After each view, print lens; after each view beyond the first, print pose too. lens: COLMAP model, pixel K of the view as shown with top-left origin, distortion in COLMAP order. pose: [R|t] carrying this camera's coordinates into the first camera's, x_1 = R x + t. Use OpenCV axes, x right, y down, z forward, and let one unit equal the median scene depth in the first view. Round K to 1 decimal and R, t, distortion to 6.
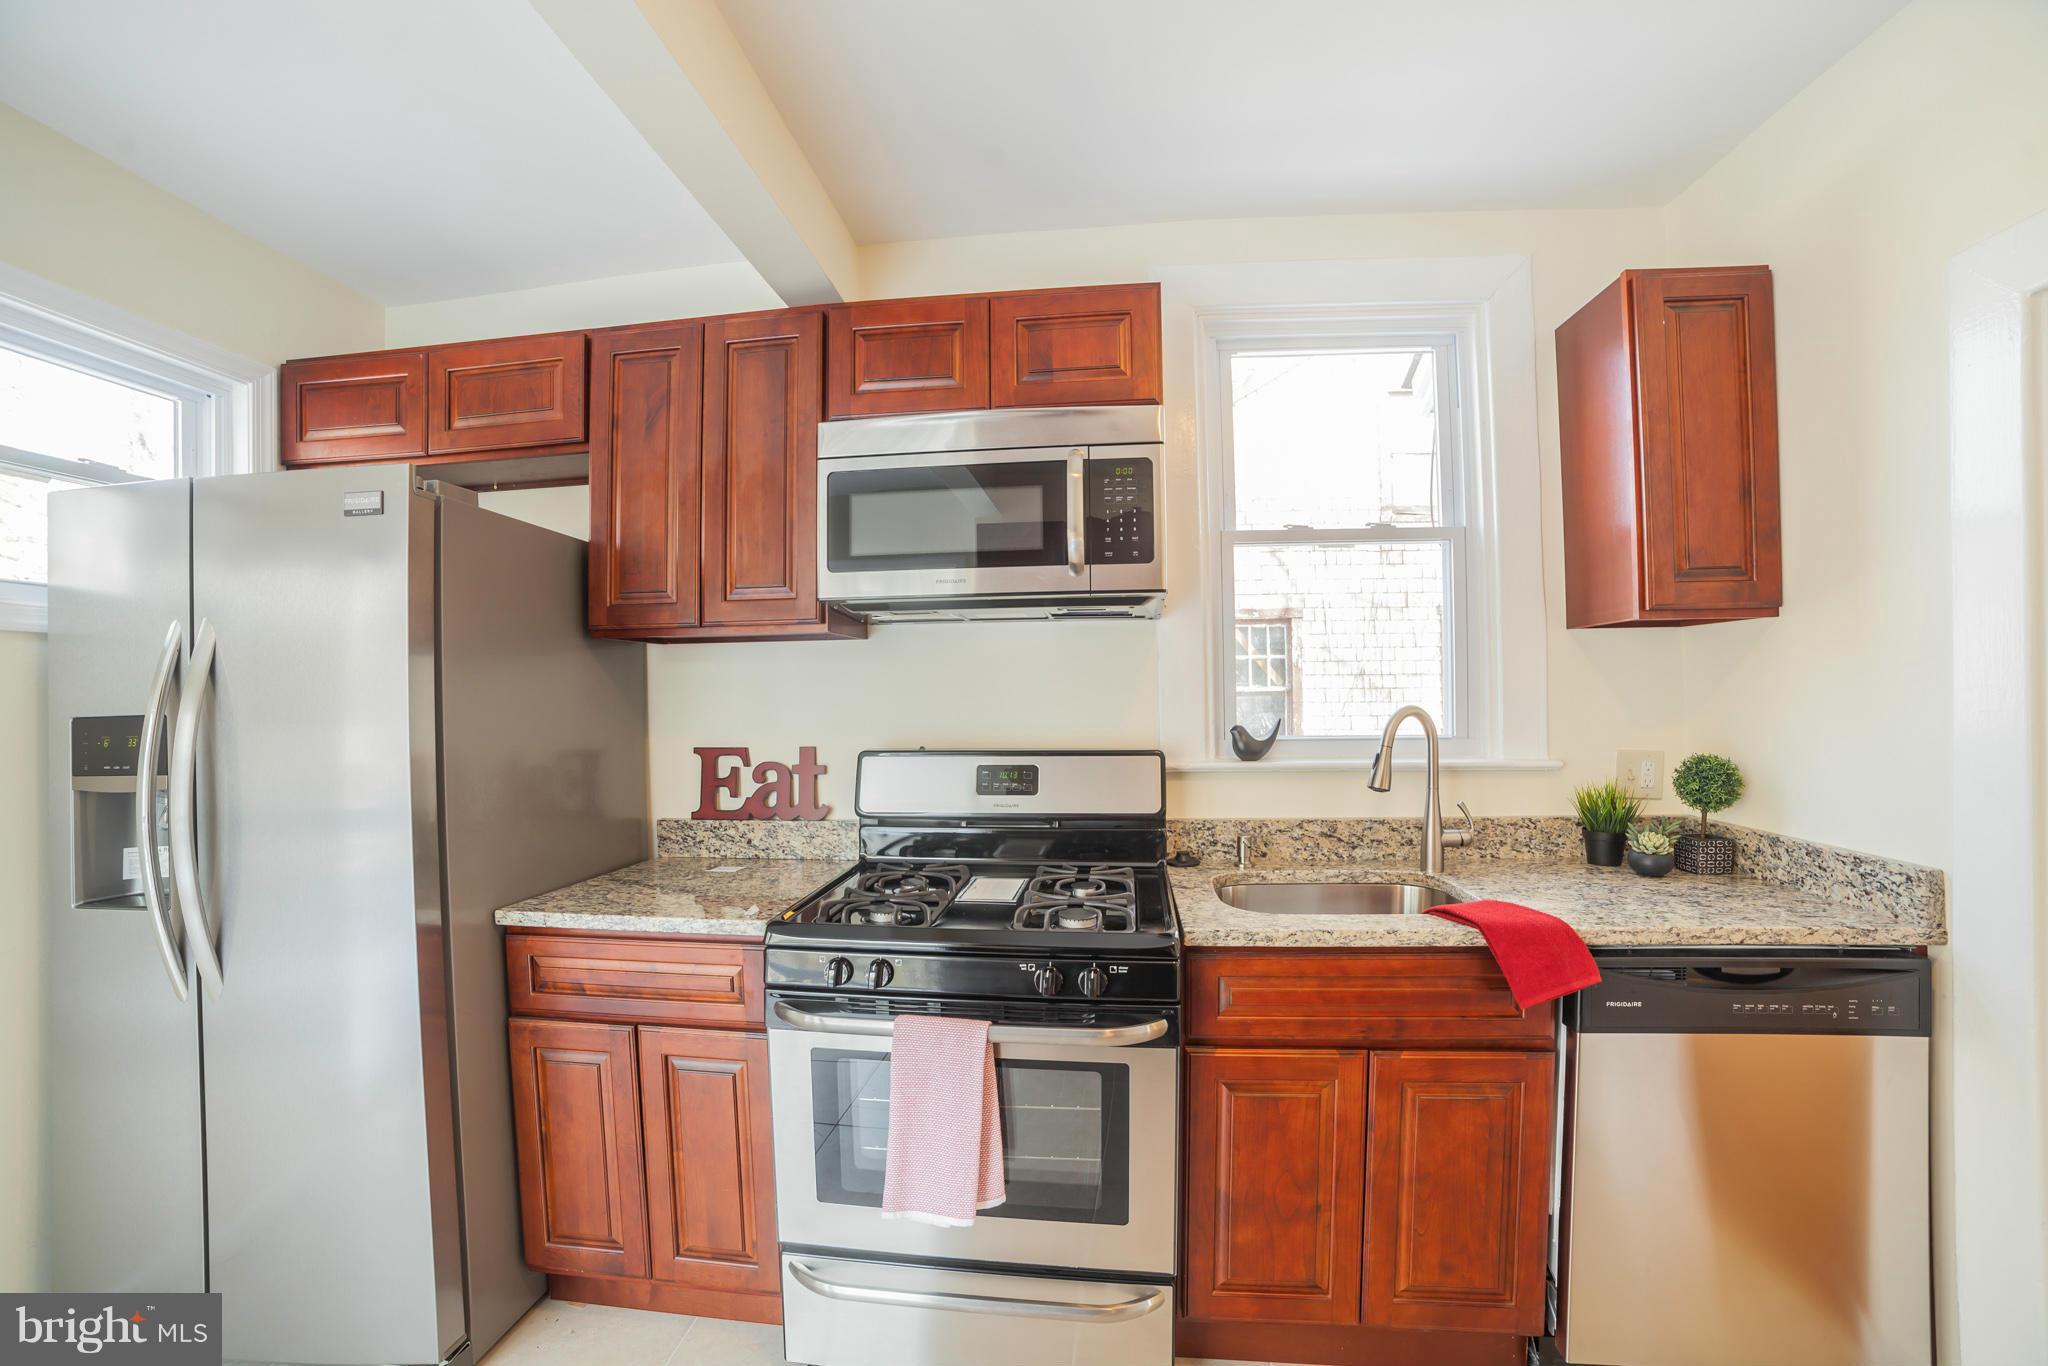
lens RADIAL K [[861.6, 0, 1018.5], [0, 861.6, 688.5], [0, 0, 1]] dist [-0.096104, 0.036215]
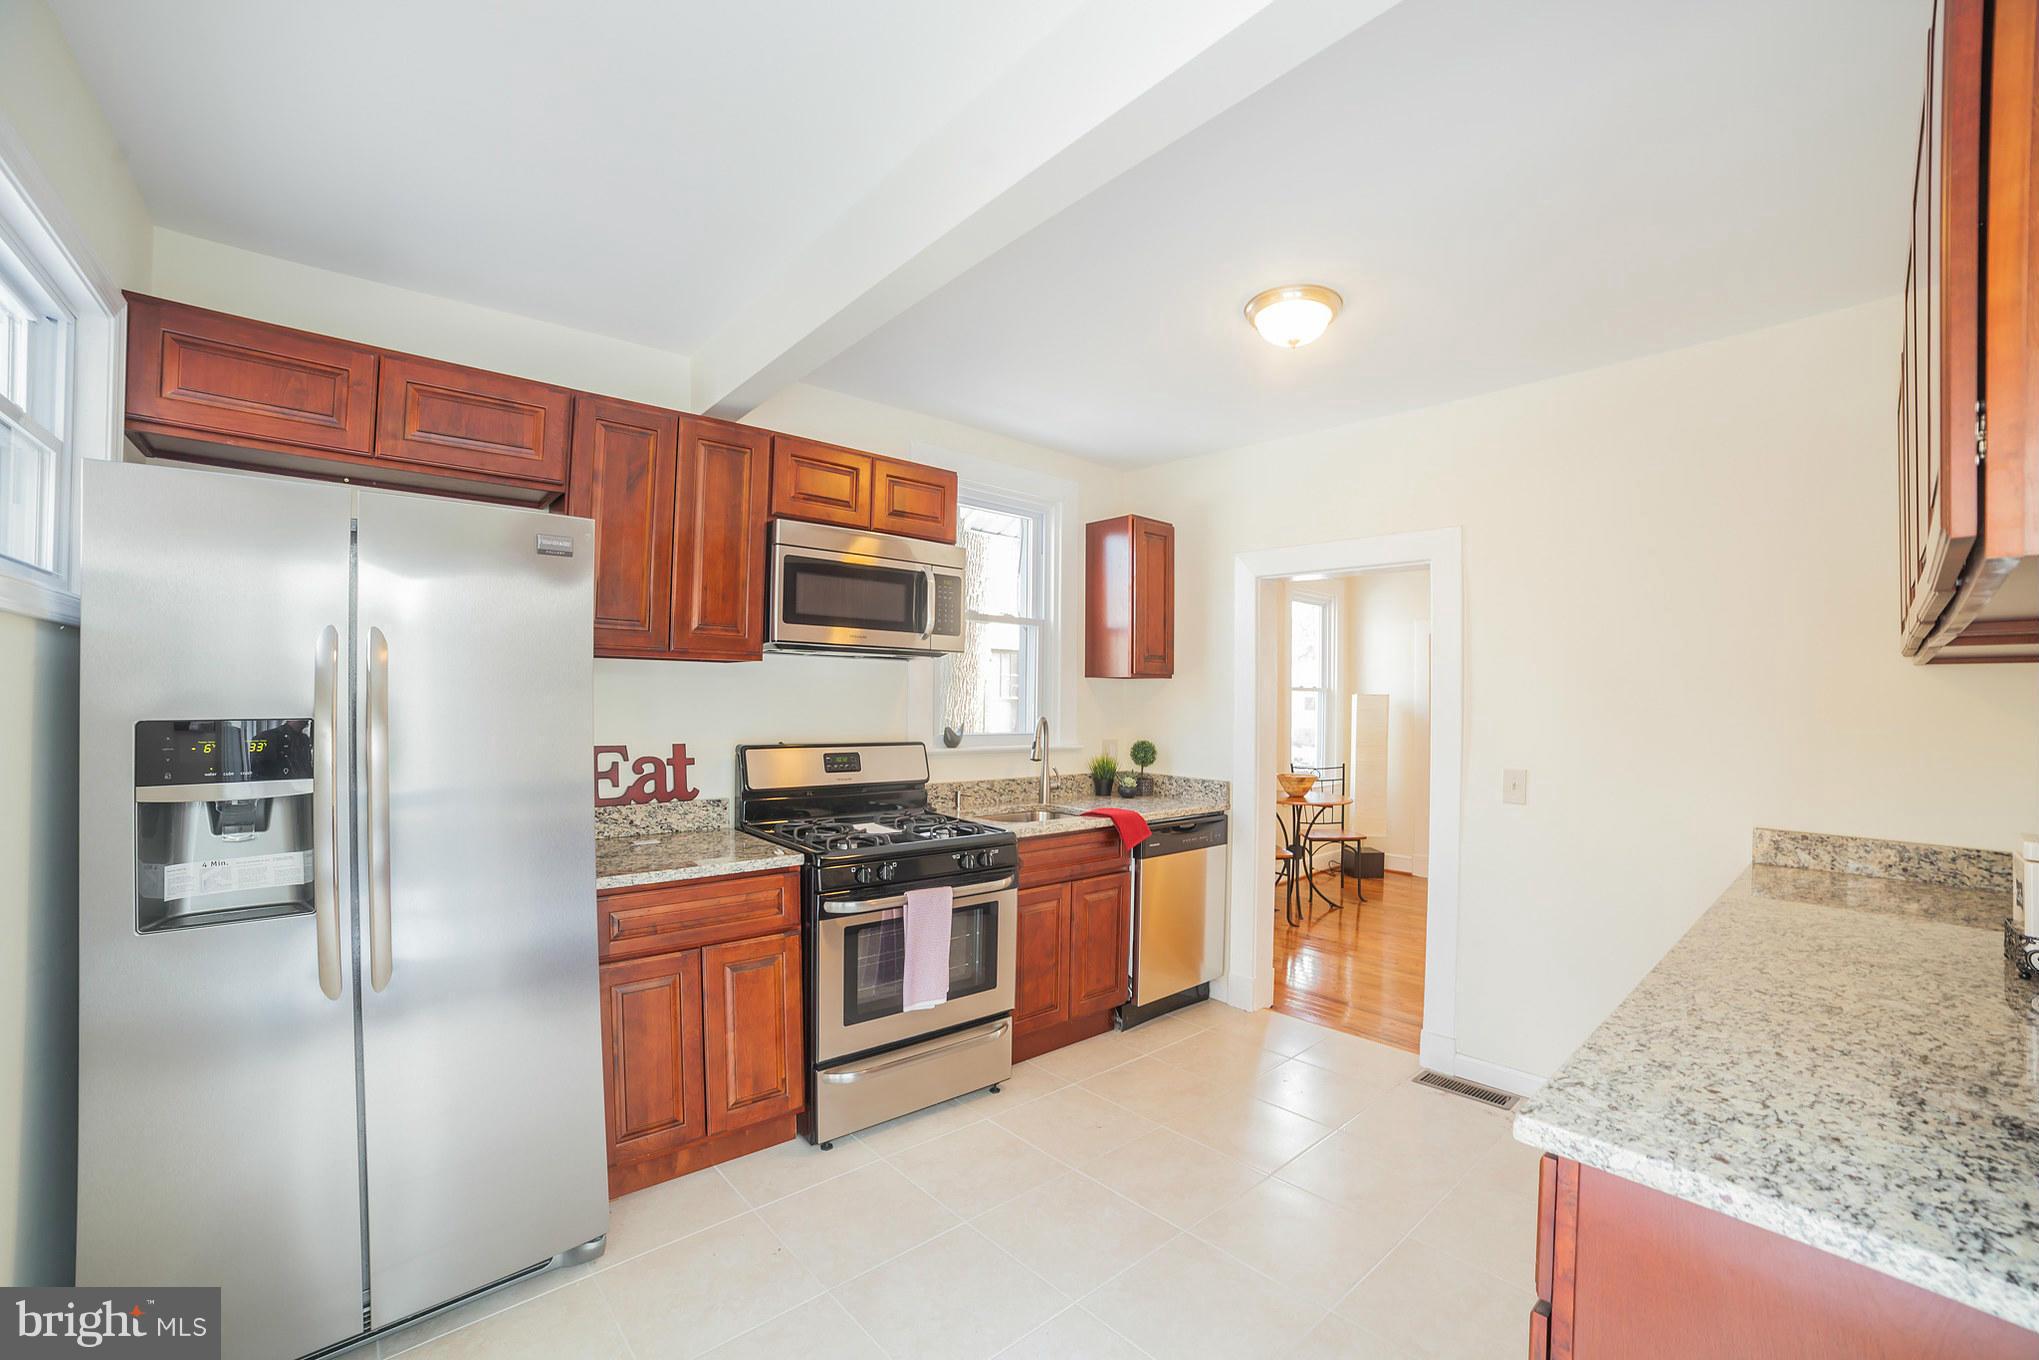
lens RADIAL K [[857.8, 0, 1014.1], [0, 857.8, 685.4], [0, 0, 1]] dist [-0.096104, 0.036215]
pose [[0.678797, 0.033417, 0.733565, -0.985348], [-0.027314, 0.999422, -0.020253, -0.009004], [-0.733818, -0.006289, 0.679317, -0.266670]]
